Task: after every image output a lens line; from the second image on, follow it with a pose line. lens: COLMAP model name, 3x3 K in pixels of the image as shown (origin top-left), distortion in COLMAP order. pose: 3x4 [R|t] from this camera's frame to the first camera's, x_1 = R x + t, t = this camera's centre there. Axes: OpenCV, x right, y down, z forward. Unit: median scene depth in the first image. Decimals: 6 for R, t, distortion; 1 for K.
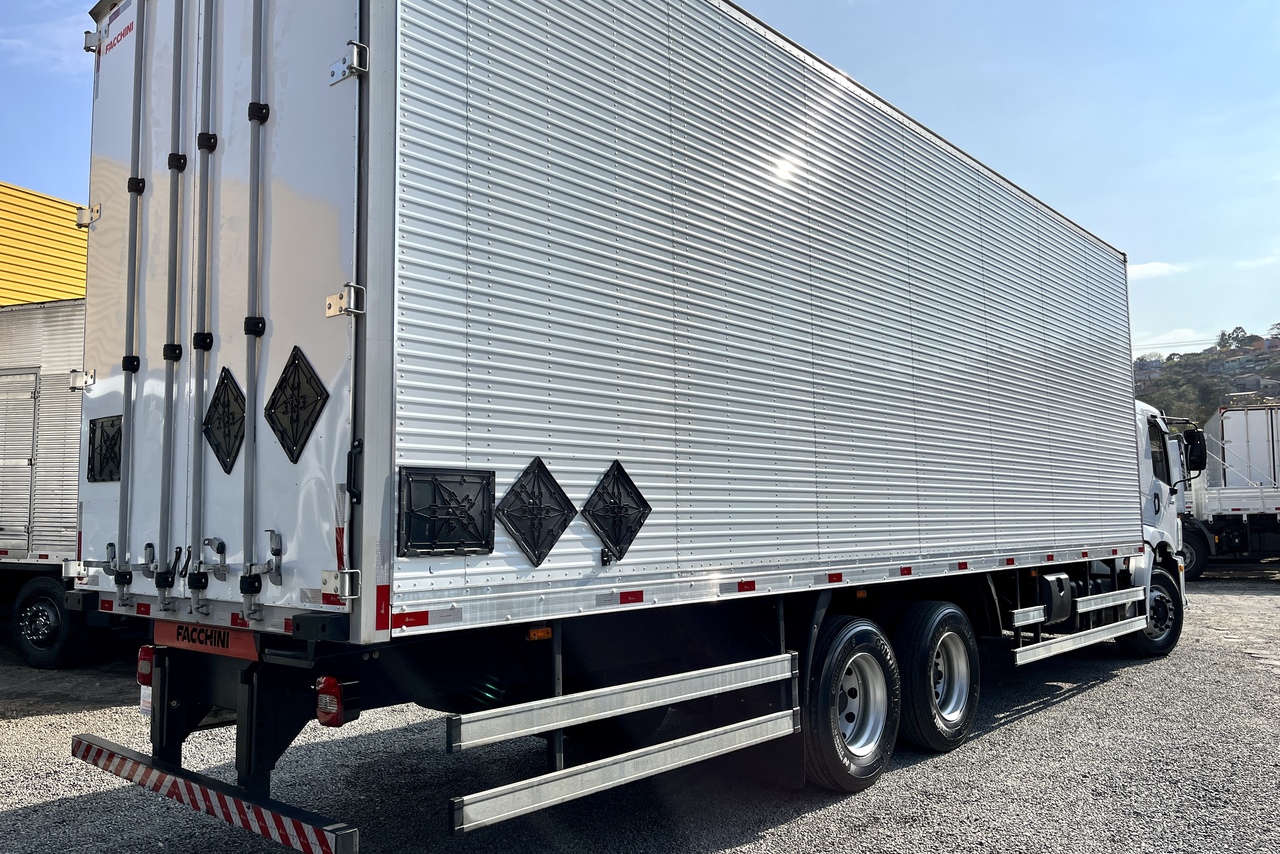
lens RADIAL K [[958.4, 0, 640.0], [0, 958.4, 427.0], [0, 0, 1]] dist [0.044194, -0.001848]
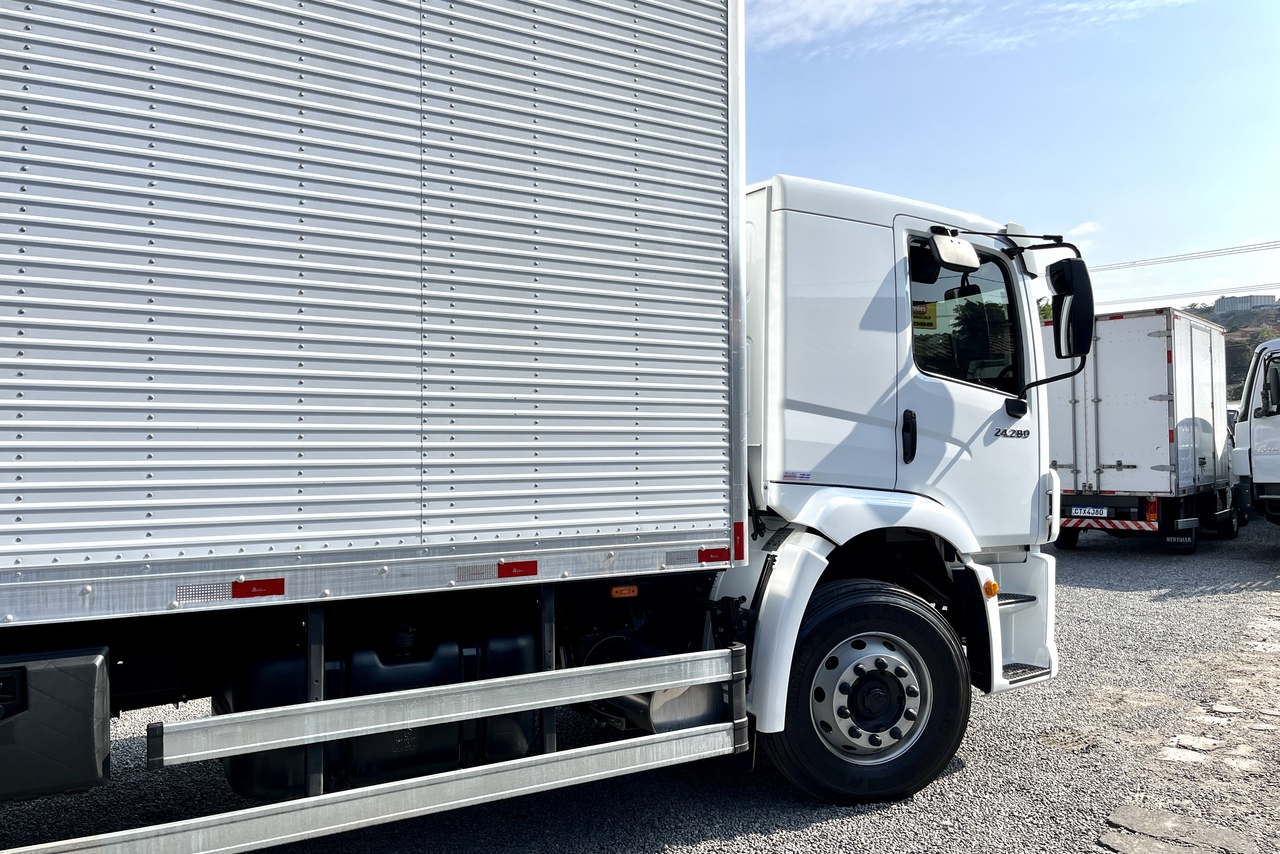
lens RADIAL K [[866.1, 0, 639.9], [0, 866.1, 449.8], [0, 0, 1]] dist [0.051443, -0.000208]
pose [[0.939794, -0.014424, -0.341438, 0.429865], [0.040666, 0.996730, 0.069823, 0.041781], [0.339314, -0.079504, 0.937307, 0.471595]]
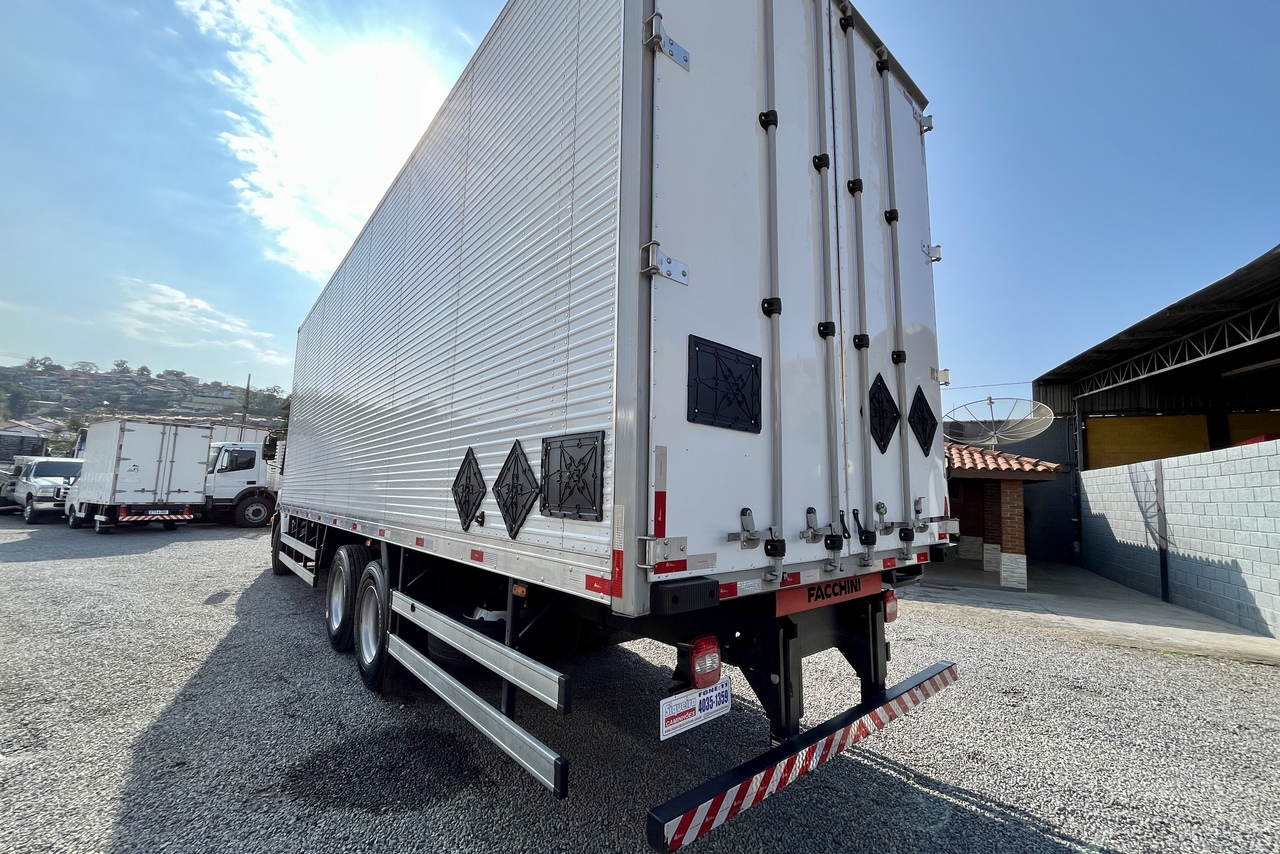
lens RADIAL K [[515.6, 0, 640.0], [0, 515.6, 427.0], [0, 0, 1]] dist [0.034256, 0.000066]
pose [[0.118604, 0.140425, 0.982962, -0.295496], [-0.108705, 0.985835, -0.127719, 0.035181], [-0.986973, -0.091705, 0.132189, 0.311376]]
